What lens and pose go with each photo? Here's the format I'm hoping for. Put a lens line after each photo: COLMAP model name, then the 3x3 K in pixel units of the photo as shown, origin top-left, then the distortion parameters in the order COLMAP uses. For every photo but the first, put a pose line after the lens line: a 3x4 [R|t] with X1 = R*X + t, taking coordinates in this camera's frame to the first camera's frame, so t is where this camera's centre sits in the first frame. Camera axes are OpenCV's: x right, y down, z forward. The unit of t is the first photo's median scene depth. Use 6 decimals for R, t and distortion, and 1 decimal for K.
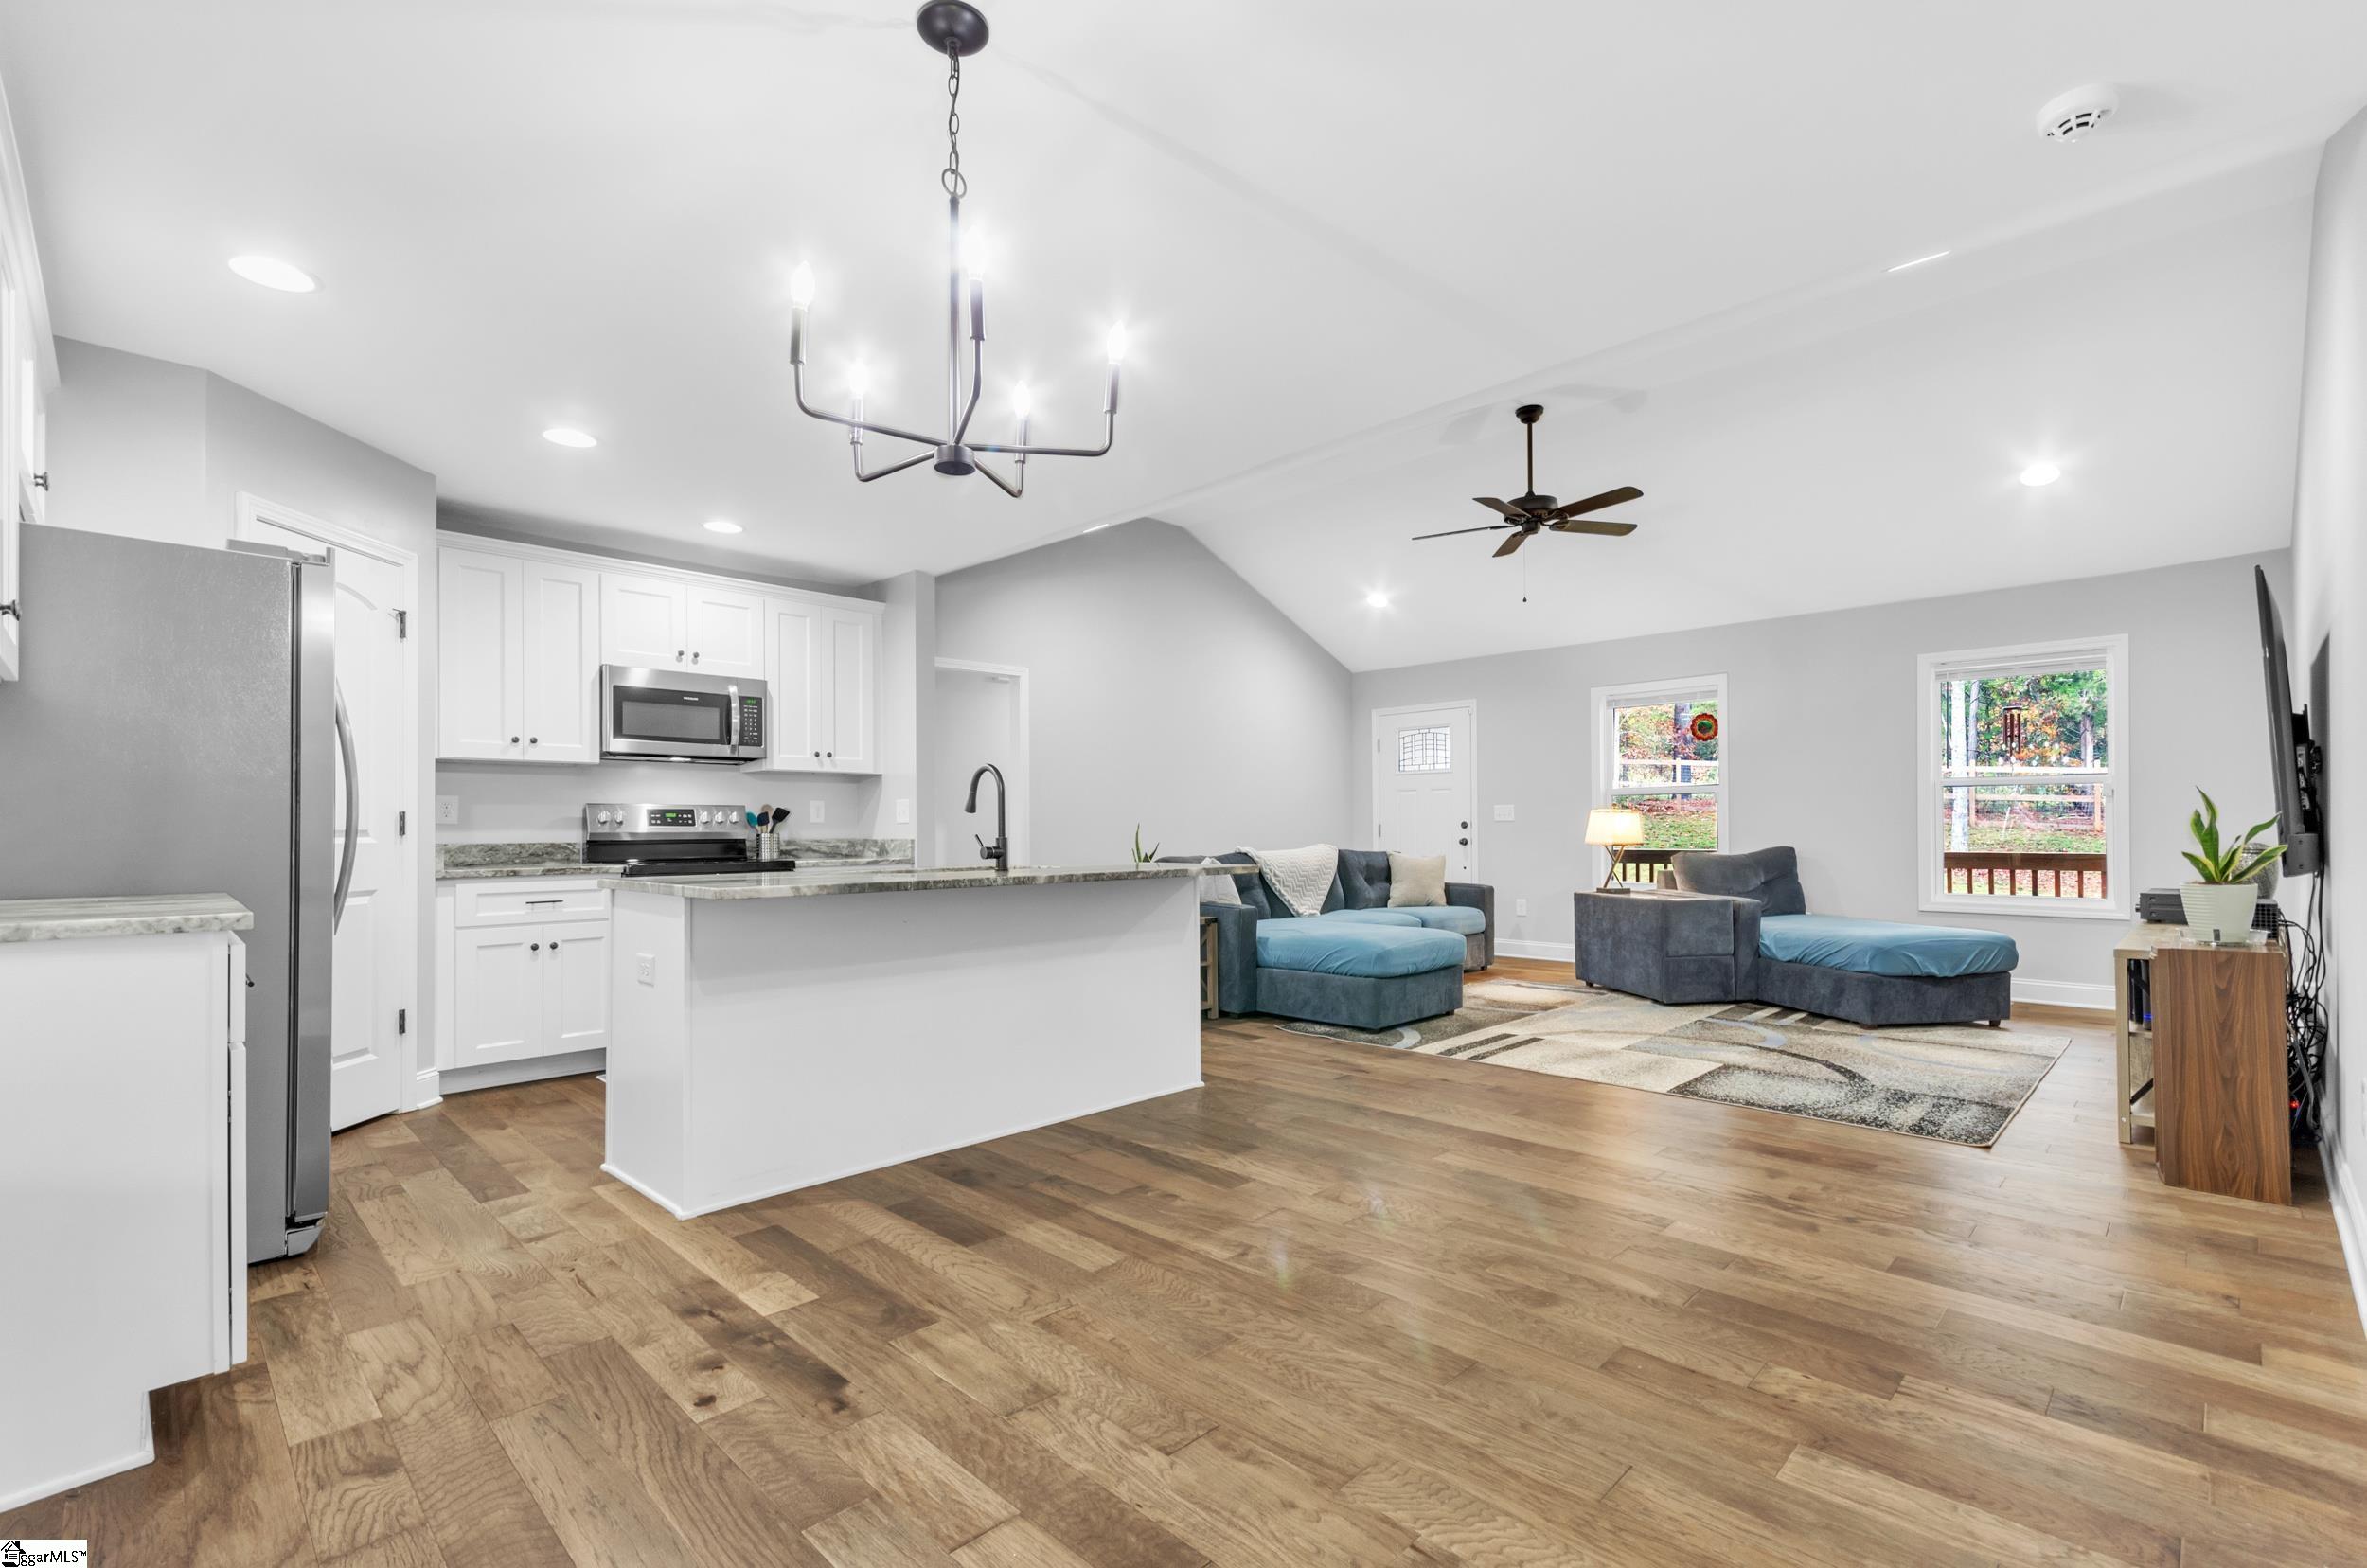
lens RADIAL K [[1047.1, 0, 1209.2], [0, 1047.1, 820.8], [0, 0, 1]] dist [0.018252, 0.000015]
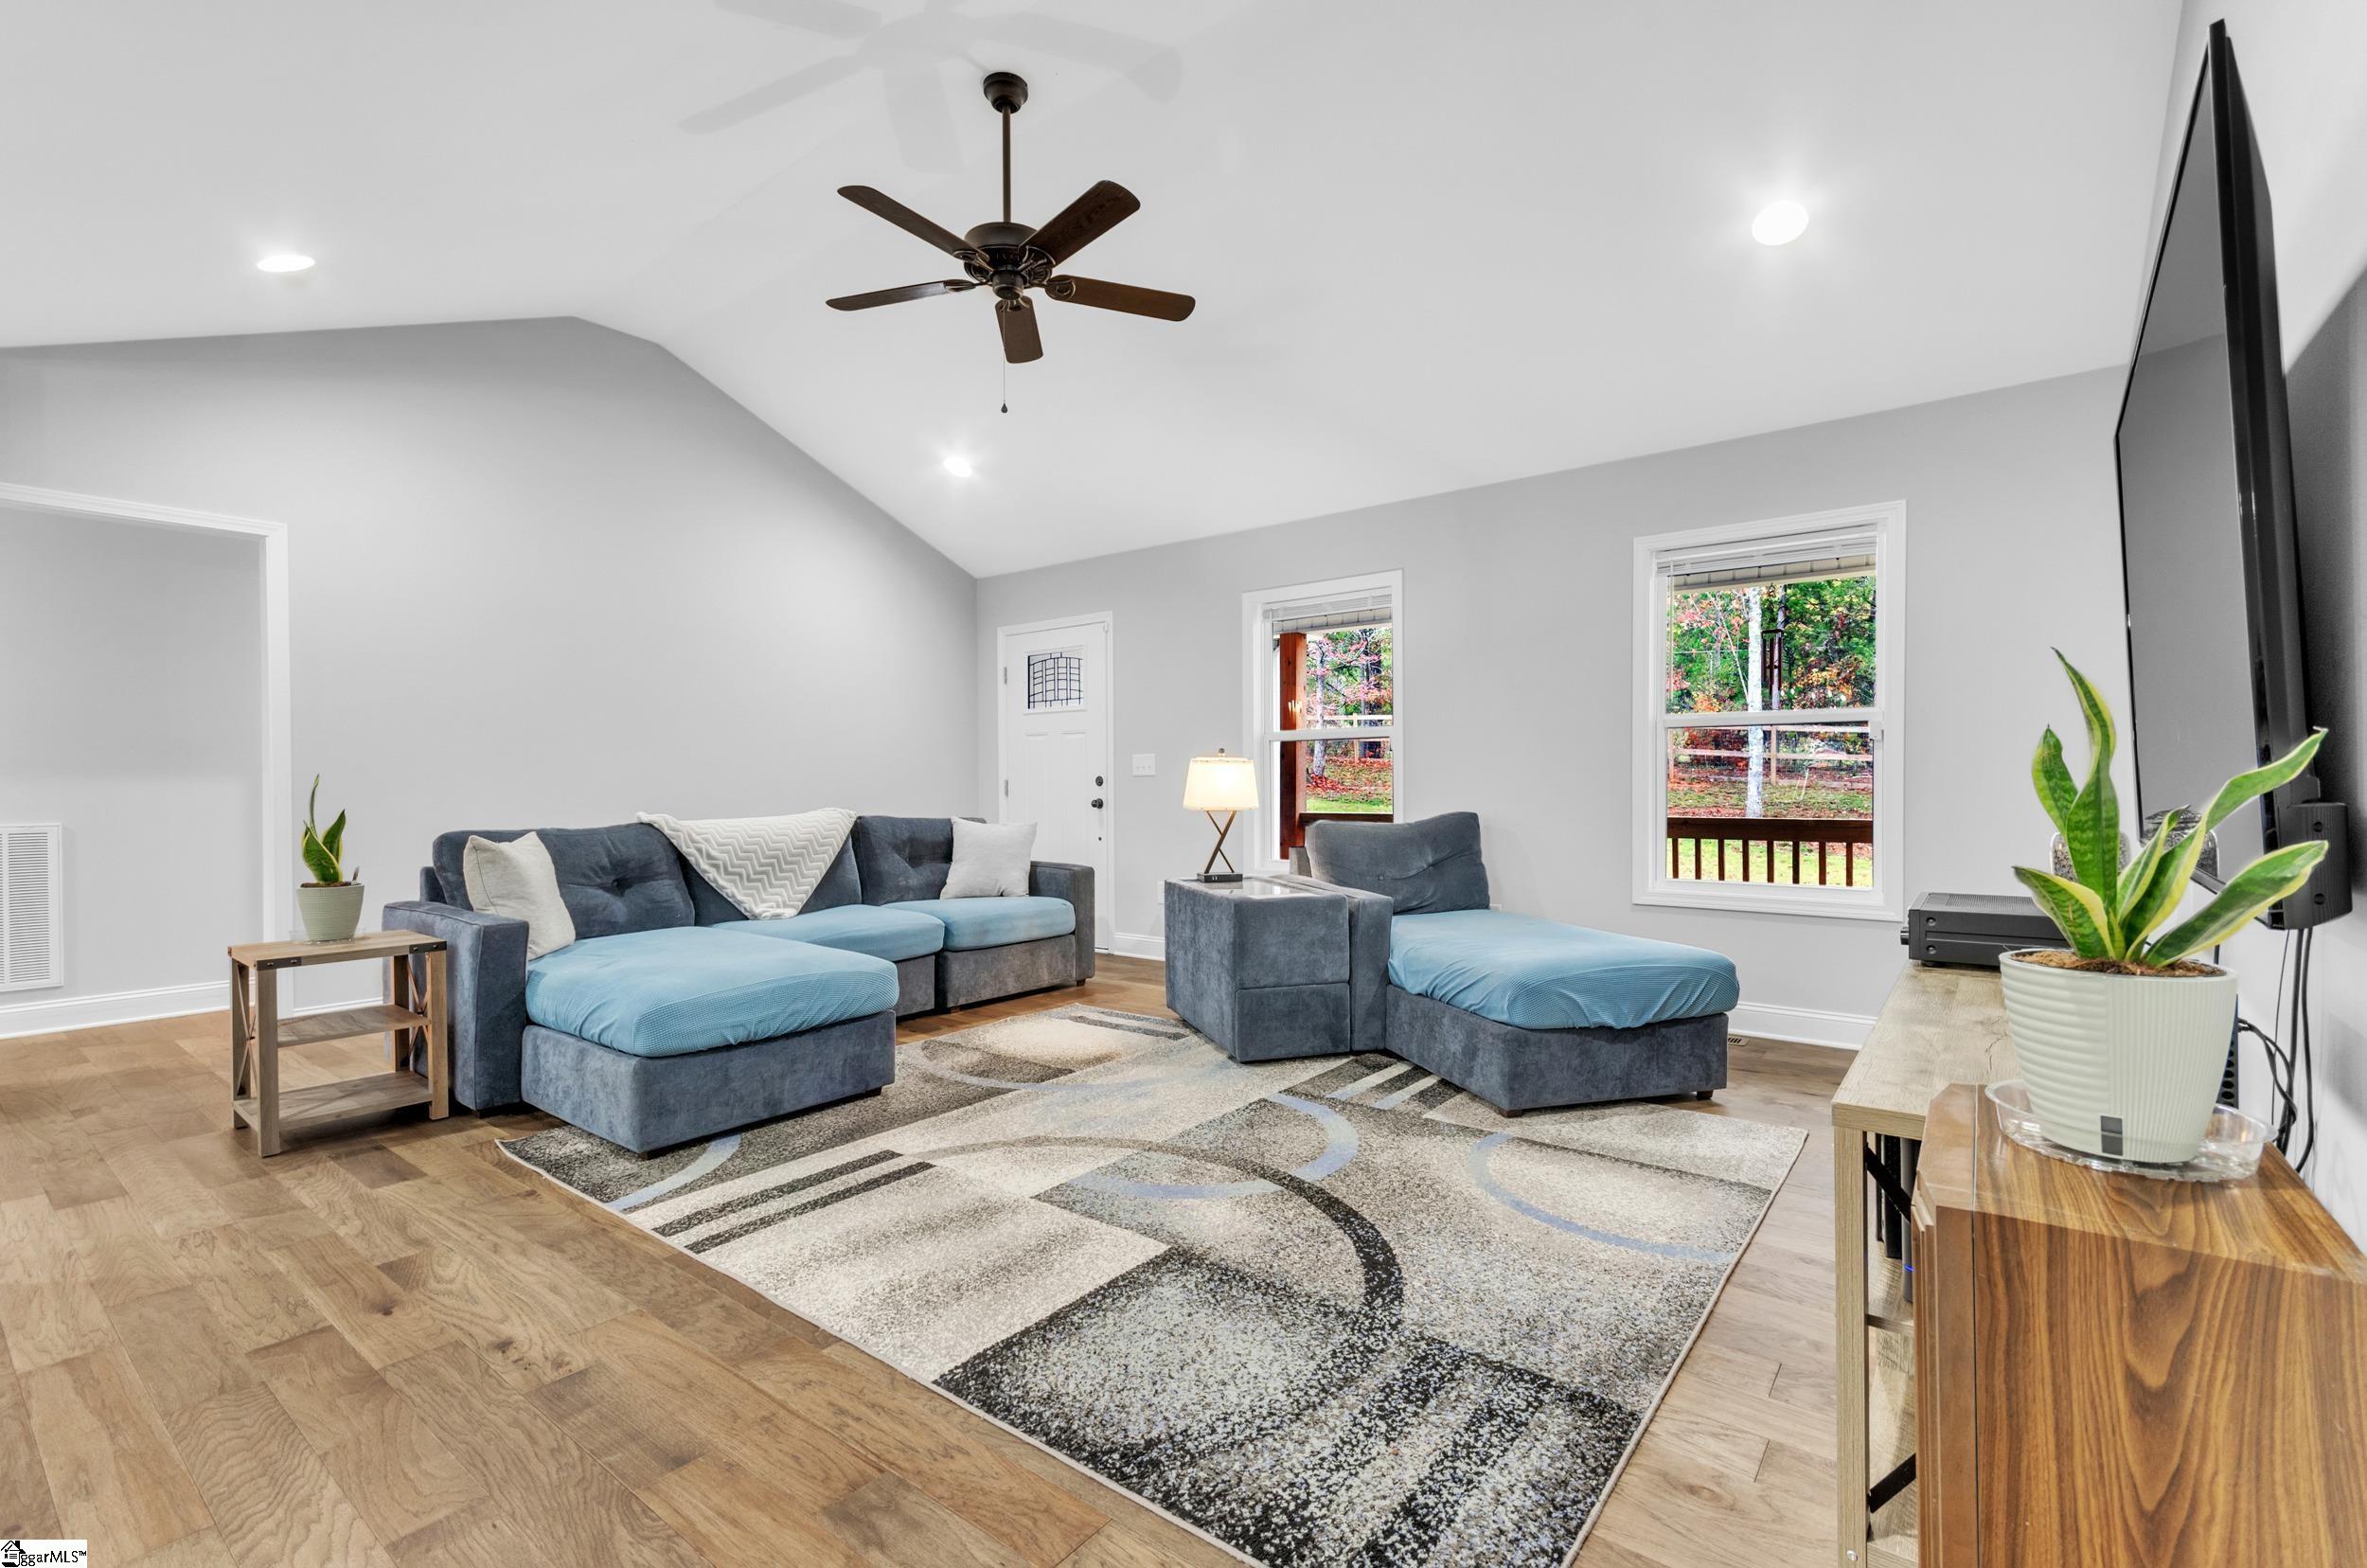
lens RADIAL K [[1039.3, 0, 1197.6], [0, 1039.3, 795.0], [0, 0, 1]] dist [0.005817, 0.000463]
pose [[0.993932, 0.001265, 0.109988, 0.348093], [-0.003021, 0.999871, 0.015797, 0.003009], [-0.109954, -0.016033, 0.993807, 0.390364]]
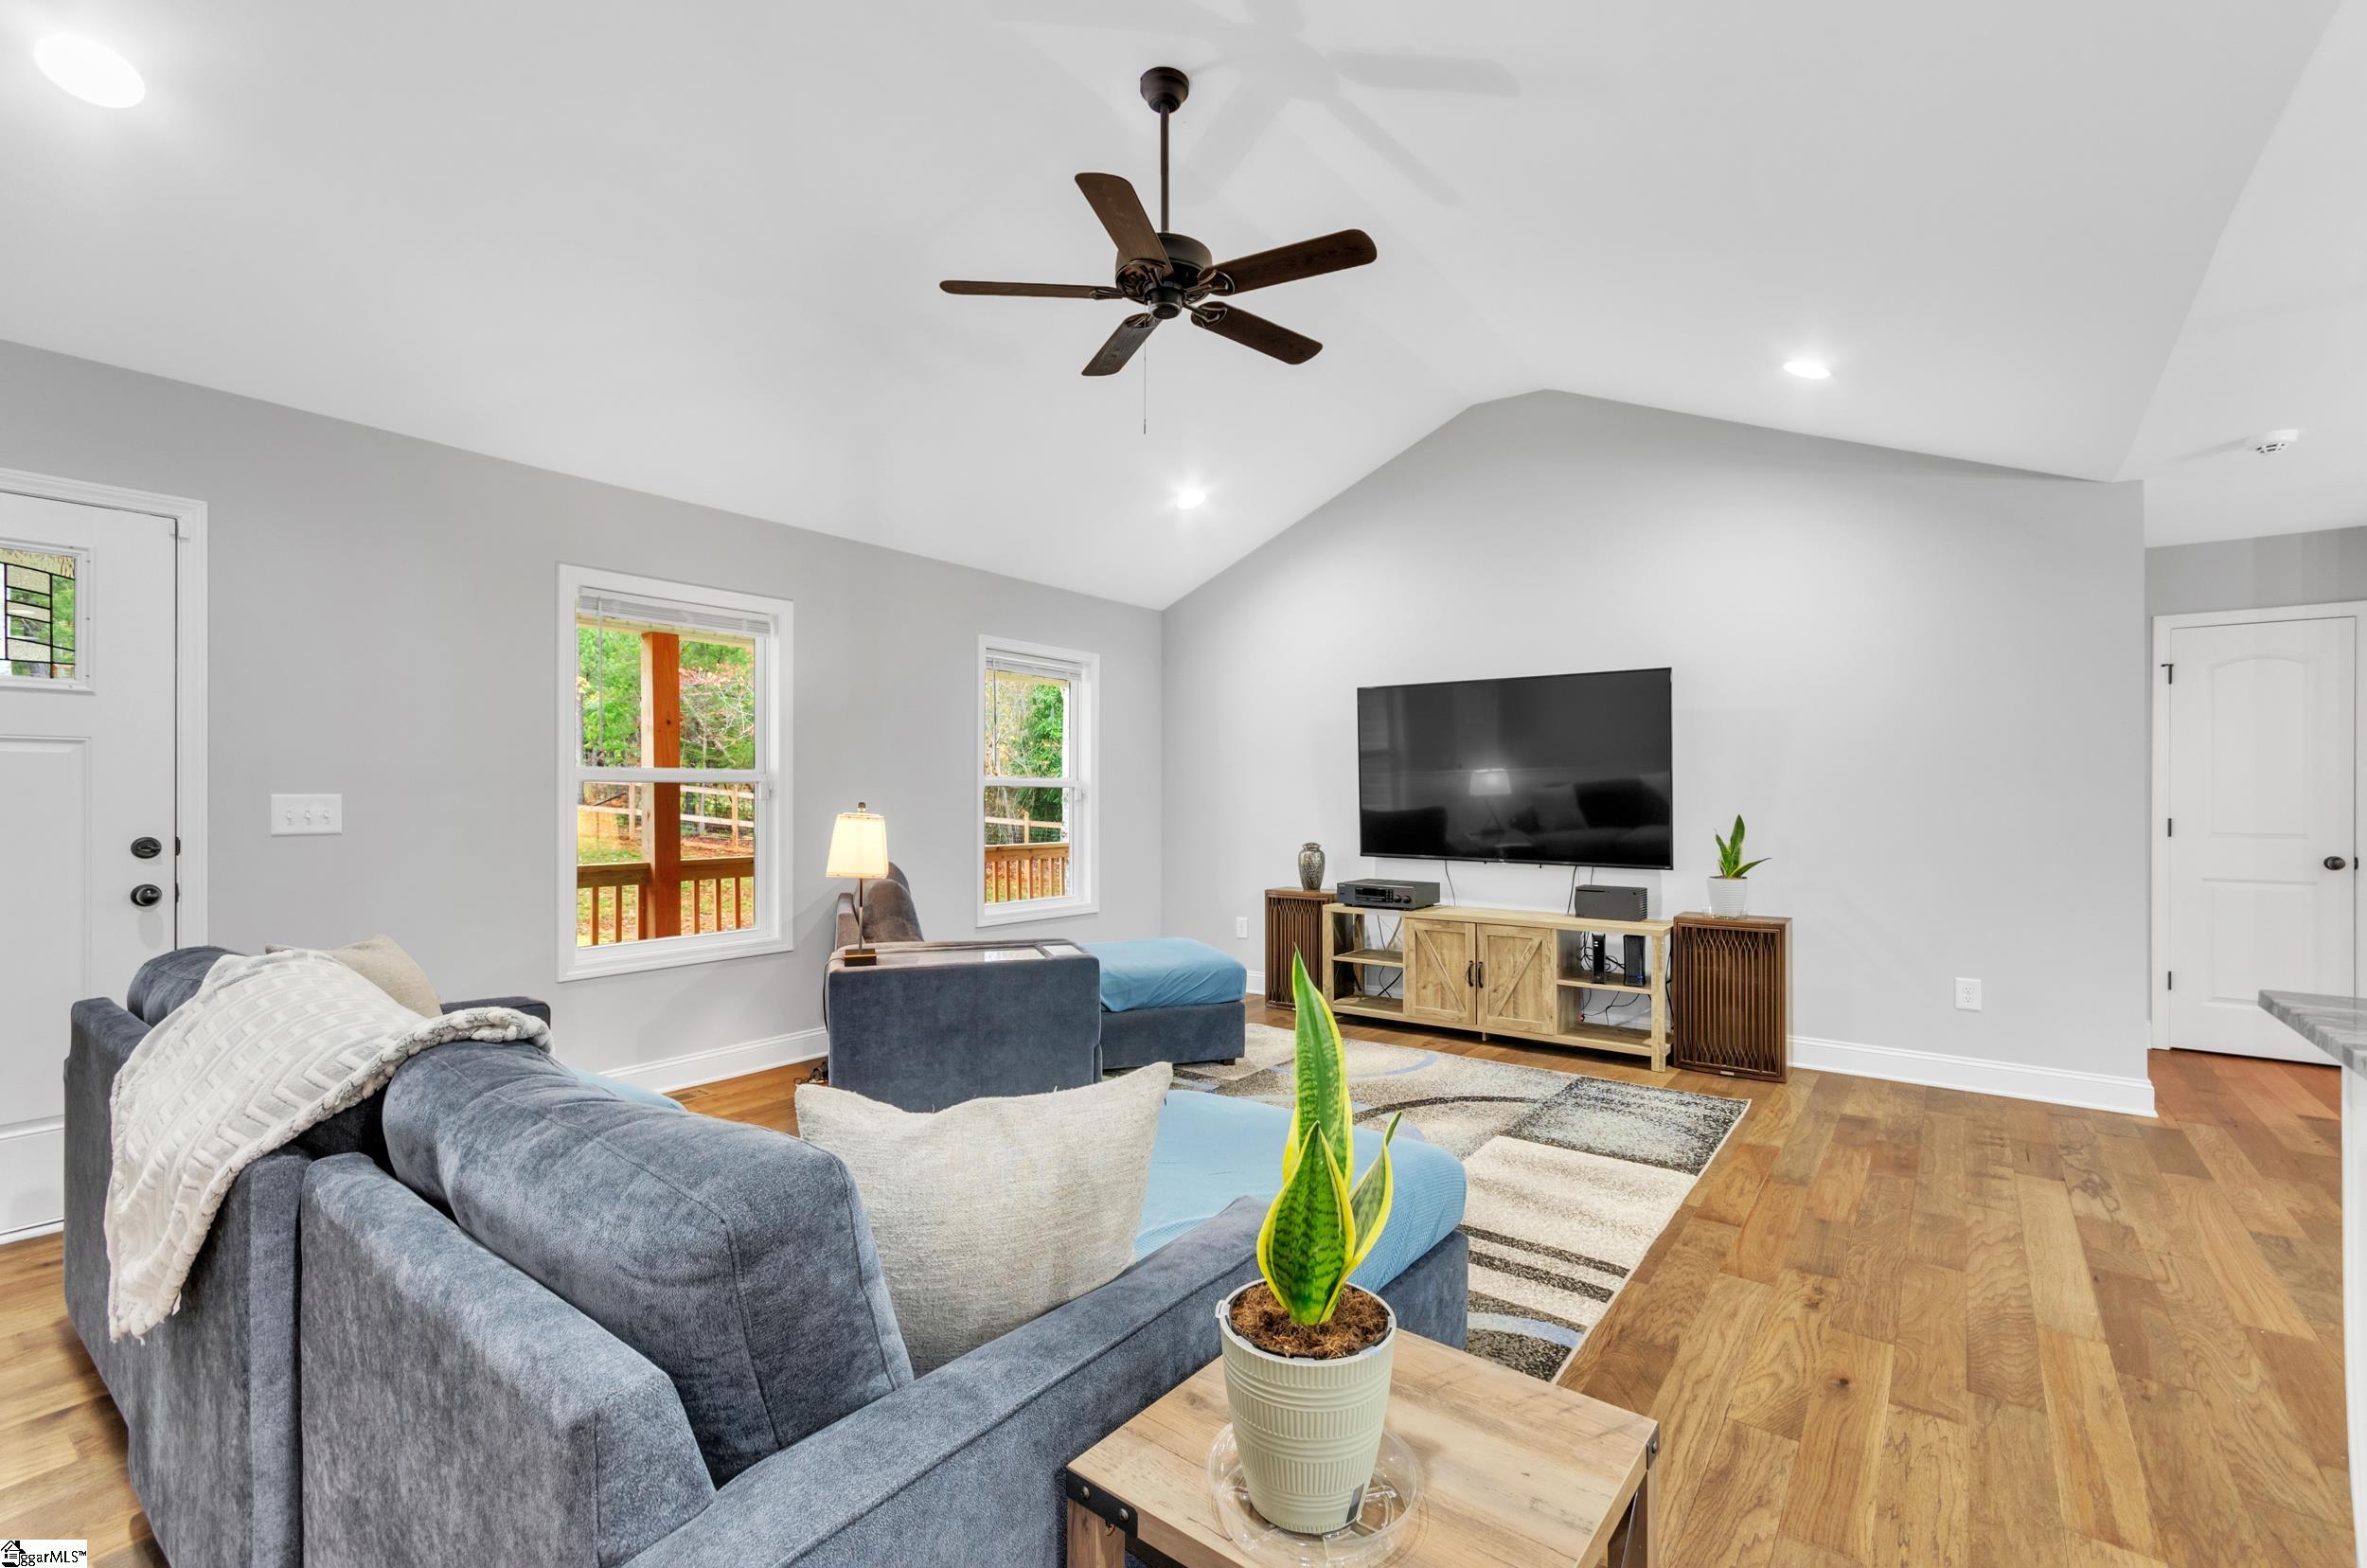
lens RADIAL K [[1039.3, 0, 1197.6], [0, 1039.3, 795.0], [0, 0, 1]] dist [0.005817, 0.000463]
pose [[-0.131515, 0.008749, 0.991276, -0.225303], [-0.008264, 0.999917, -0.009922, -0.019715], [-0.991280, -0.009497, -0.131432, 1.047723]]
